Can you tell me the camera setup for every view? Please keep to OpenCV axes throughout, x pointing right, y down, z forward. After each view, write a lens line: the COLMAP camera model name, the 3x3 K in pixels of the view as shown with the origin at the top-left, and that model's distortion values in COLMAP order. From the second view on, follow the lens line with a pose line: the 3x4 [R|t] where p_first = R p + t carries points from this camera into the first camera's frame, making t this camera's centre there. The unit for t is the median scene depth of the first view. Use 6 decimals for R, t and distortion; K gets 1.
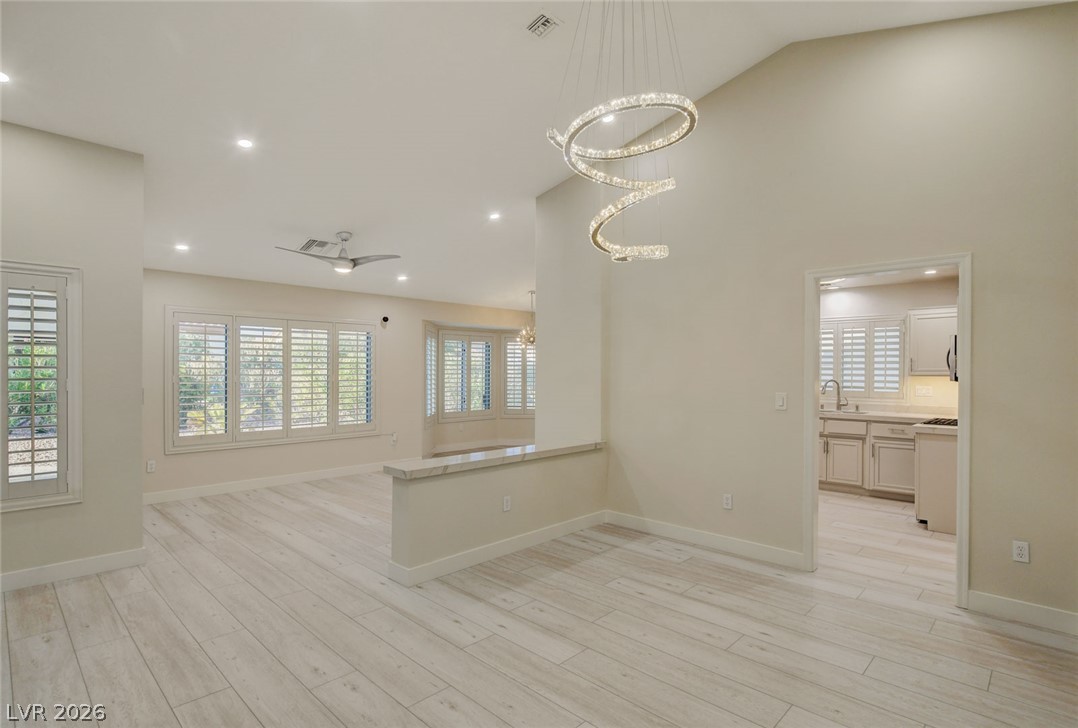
lens RADIAL K [[545.9, 0, 544.7], [0, 545.9, 372.0], [0, 0, 1]] dist [-0.011441, -0.000265]
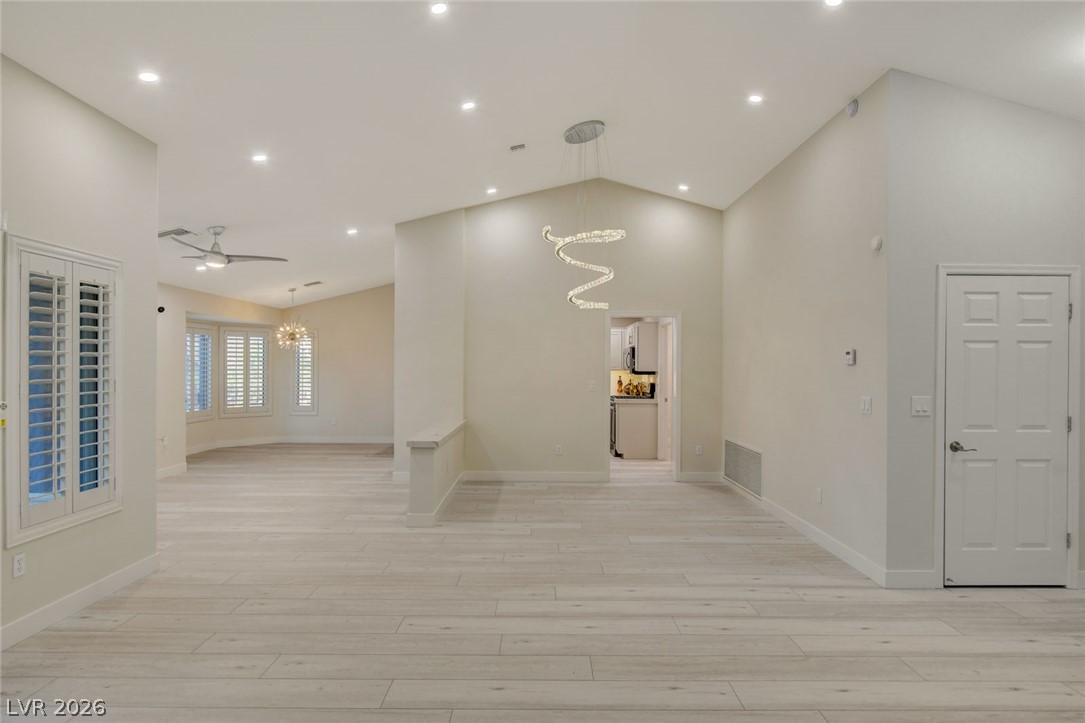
lens RADIAL K [[588.3, 0, 544.3], [0, 588.3, 368.6], [0, 0, 1]] dist [-0.003689, -0.000204]
pose [[0.719938, -0.002903, 0.694033, -0.675576], [-0.000164, 0.999991, 0.004353, -0.006397], [-0.694039, -0.003248, 0.719930, -0.162652]]
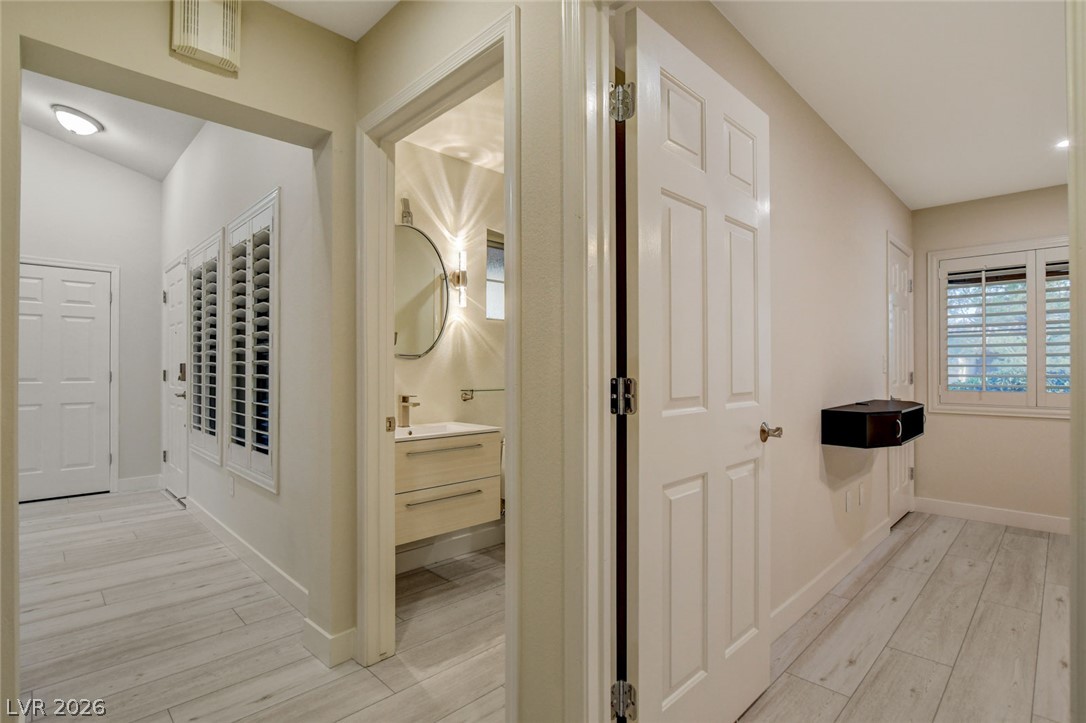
lens RADIAL K [[520.9, 0, 544.1], [0, 520.9, 363.6], [0, 0, 1]] dist [-0.013647, 0.001011]
pose [[0.029872, 0.005558, 0.999538, -0.591146], [0.003752, 0.999977, -0.005672, 0.047022], [-0.999547, 0.003919, 0.029850, -0.838481]]
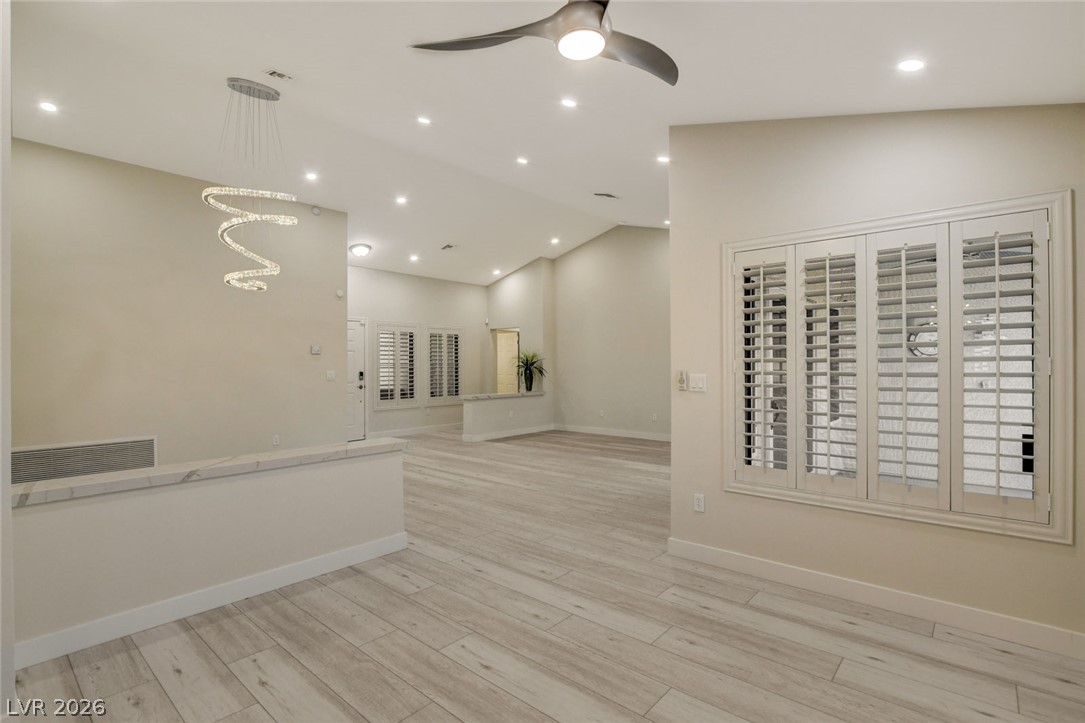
lens RADIAL K [[520.4, 0, 543.6], [0, 520.4, 363.6], [0, 0, 1]] dist [-0.013647, 0.001011]
pose [[-0.998889, 0.000820, -0.047112, -0.330897], [0.000610, 0.999990, 0.004456, 0.009478], [0.047115, 0.004422, -0.998880, 1.324133]]
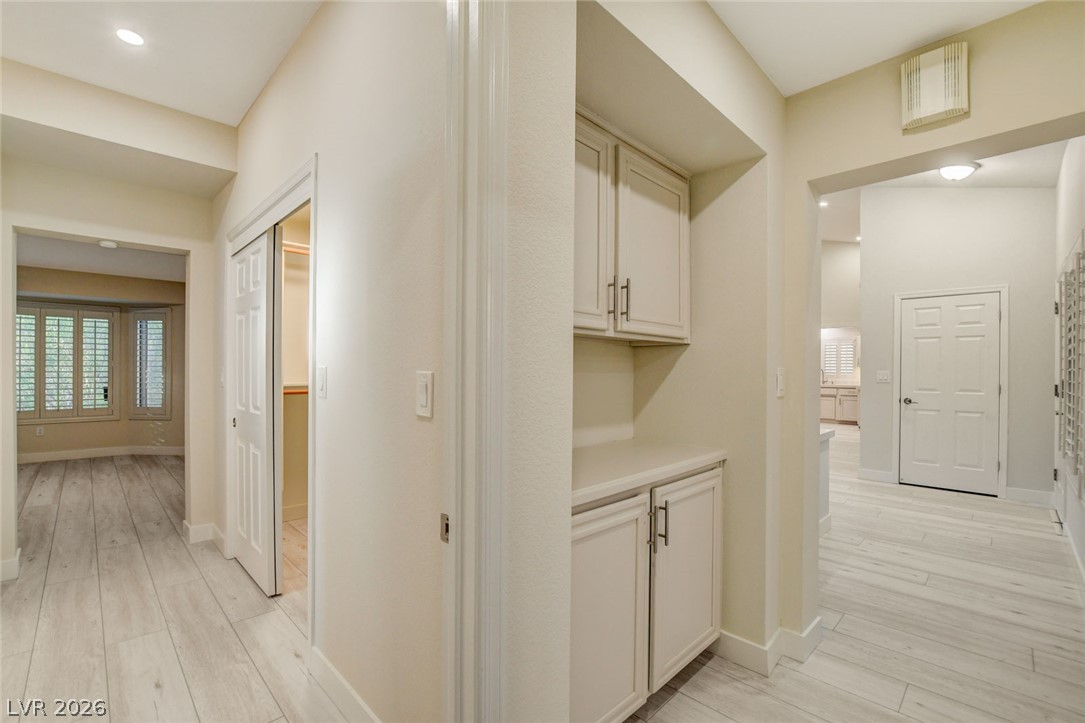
lens RADIAL K [[475.3, 0, 547.9], [0, 475.3, 361.7], [0, 0, 1]] dist [-0.020648, 0.000735]
pose [[0.999800, 0.001761, -0.019927, -0.541725], [-0.002169, 0.999788, -0.020468, 0.030985], [0.019886, 0.020507, 0.999592, -0.937892]]
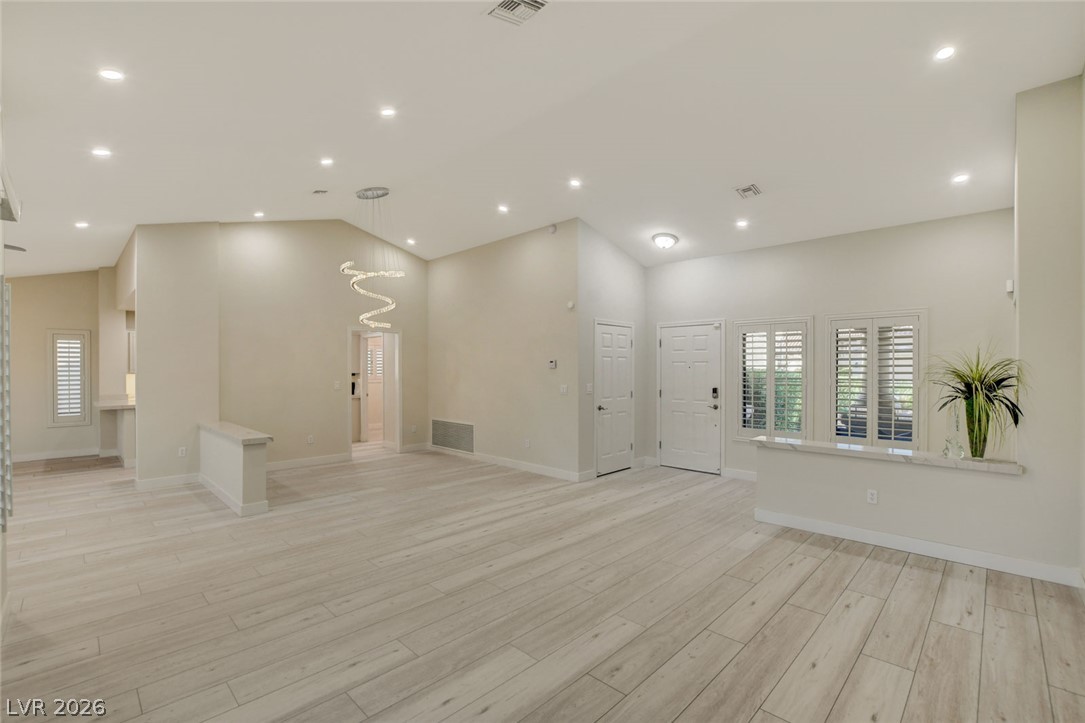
lens RADIAL K [[476.5, 0, 543.9], [0, 476.5, 370.0], [0, 0, 1]] dist [-0.022368, 0.000698]
pose [[0.012537, -0.008020, 0.999889, -0.999112], [0.004505, 0.999958, 0.007964, -0.013120], [-0.999911, 0.004404, 0.012573, 0.116752]]
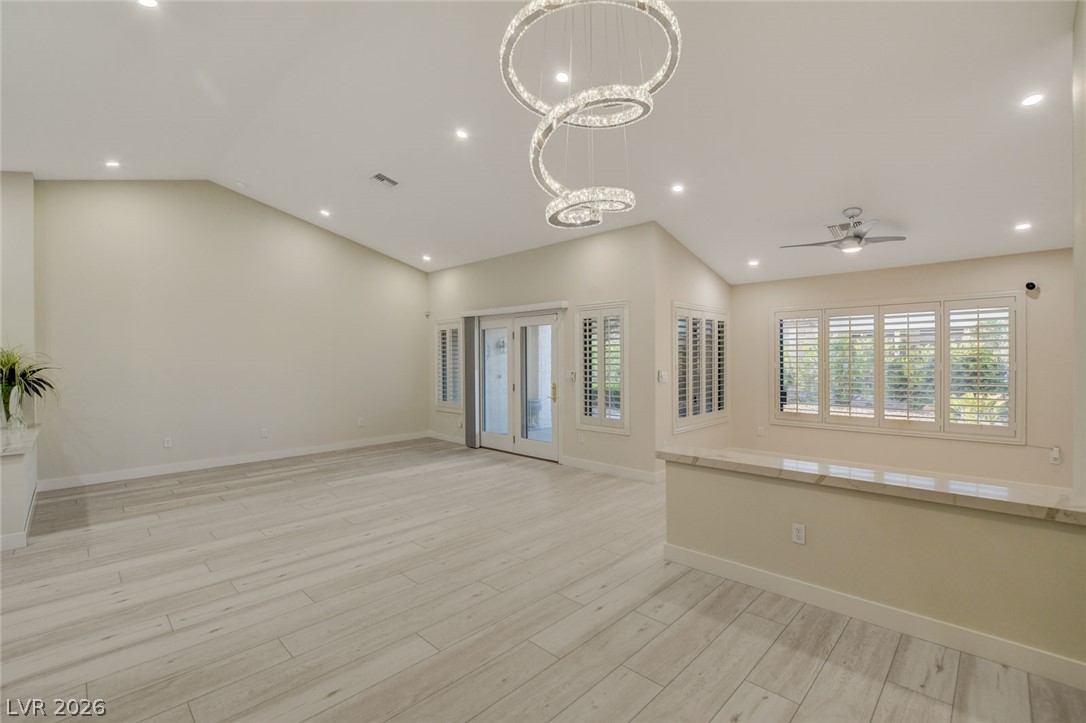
lens RADIAL K [[475.8, 0, 548.4], [0, 475.8, 361.7], [0, 0, 1]] dist [-0.020648, 0.000735]
pose [[-0.004298, 0.004314, -0.999981, 0.436162], [0.003706, 0.999984, 0.004298, -0.002255], [0.999984, -0.003687, -0.004314, 0.485424]]
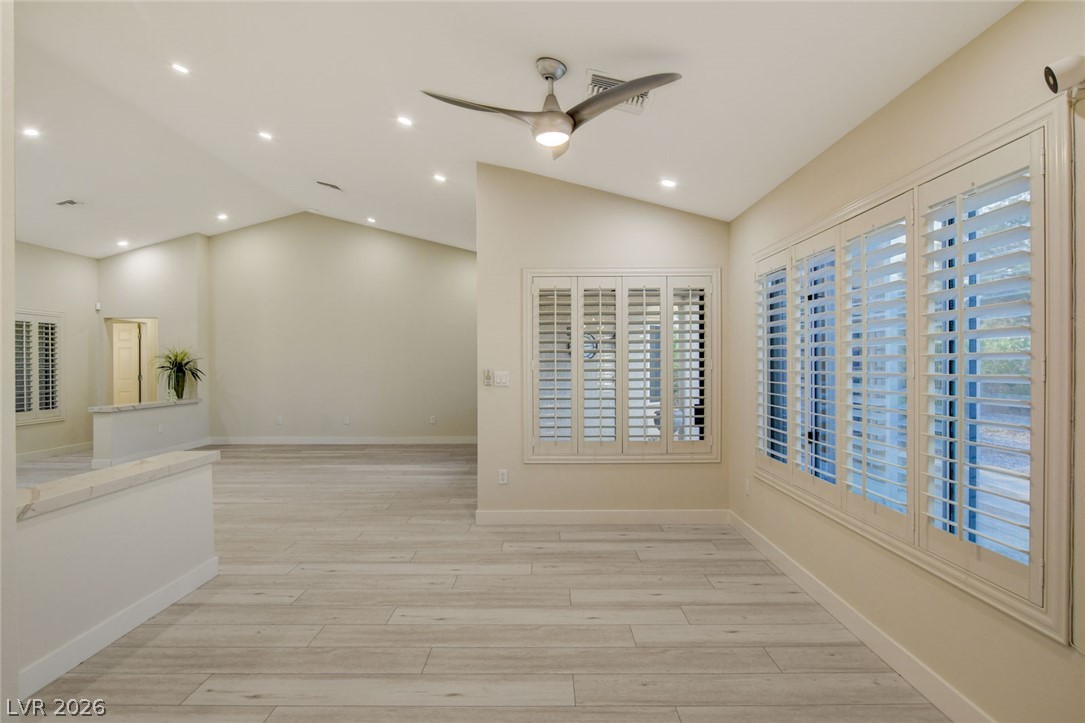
lens RADIAL K [[578.0, 0, 543.2], [0, 578.0, 366.2], [0, 0, 1]] dist [-0.002774, 0.000508]
pose [[-0.728041, 0.004143, -0.685521, -0.012090], [-0.001108, 0.999973, 0.007220, 0.010675], [0.685532, 0.006016, -0.728017, 1.370123]]
